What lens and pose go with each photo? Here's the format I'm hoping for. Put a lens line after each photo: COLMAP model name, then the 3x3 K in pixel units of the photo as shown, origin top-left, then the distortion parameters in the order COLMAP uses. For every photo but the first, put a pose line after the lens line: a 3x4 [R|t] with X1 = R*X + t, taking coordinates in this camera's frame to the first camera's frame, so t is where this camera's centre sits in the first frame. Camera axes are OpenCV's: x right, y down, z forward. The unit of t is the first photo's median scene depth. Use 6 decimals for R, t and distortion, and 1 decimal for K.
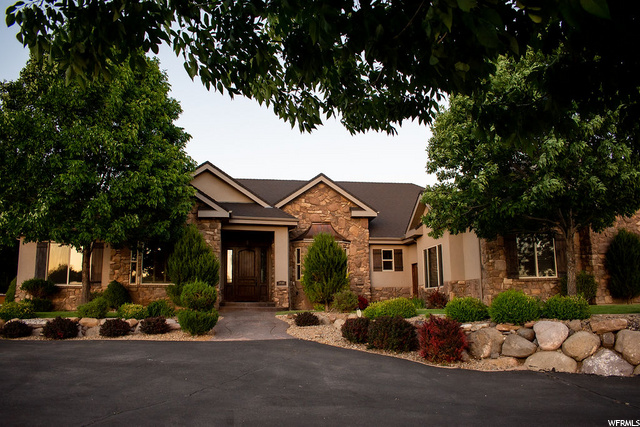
lens RADIAL K [[515.0, 0, 320.0], [0, 515.0, 213.5], [0, 0, 1]] dist [-0.094206, 0.002349]
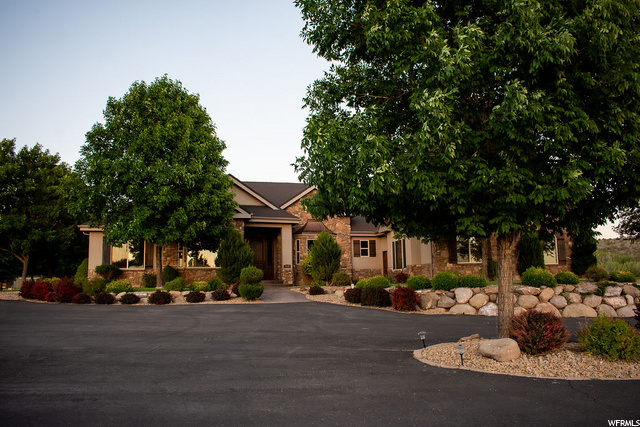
lens RADIAL K [[515.0, 0, 320.0], [0, 515.0, 213.5], [0, 0, 1]] dist [-0.094206, 0.002349]
pose [[0.997672, 0.003609, 0.068106, -0.106170], [-0.006098, 0.999319, 0.036382, -0.067674], [-0.067929, -0.036713, 0.997014, -0.446469]]
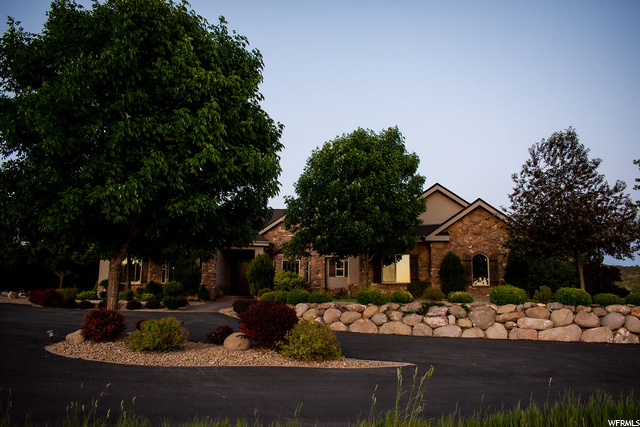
lens RADIAL K [[500.5, 0, 318.4], [0, 500.5, 204.5], [0, 0, 1]] dist [-0.086229, 0.005039]
pose [[0.980789, -0.018120, -0.194226, 0.506489], [0.012665, 0.999491, -0.029287, -0.069691], [0.194658, 0.026264, 0.980519, -0.541321]]
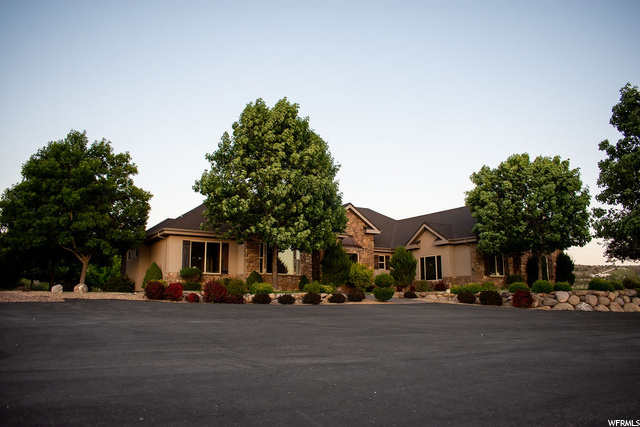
lens RADIAL K [[500.5, 0, 318.4], [0, 500.5, 204.5], [0, 0, 1]] dist [-0.086229, 0.005039]
pose [[0.924248, 0.082294, 0.372817, -0.903278], [-0.076285, 0.996608, -0.030870, -0.031044], [-0.374093, 0.000091, 0.927391, -0.462390]]
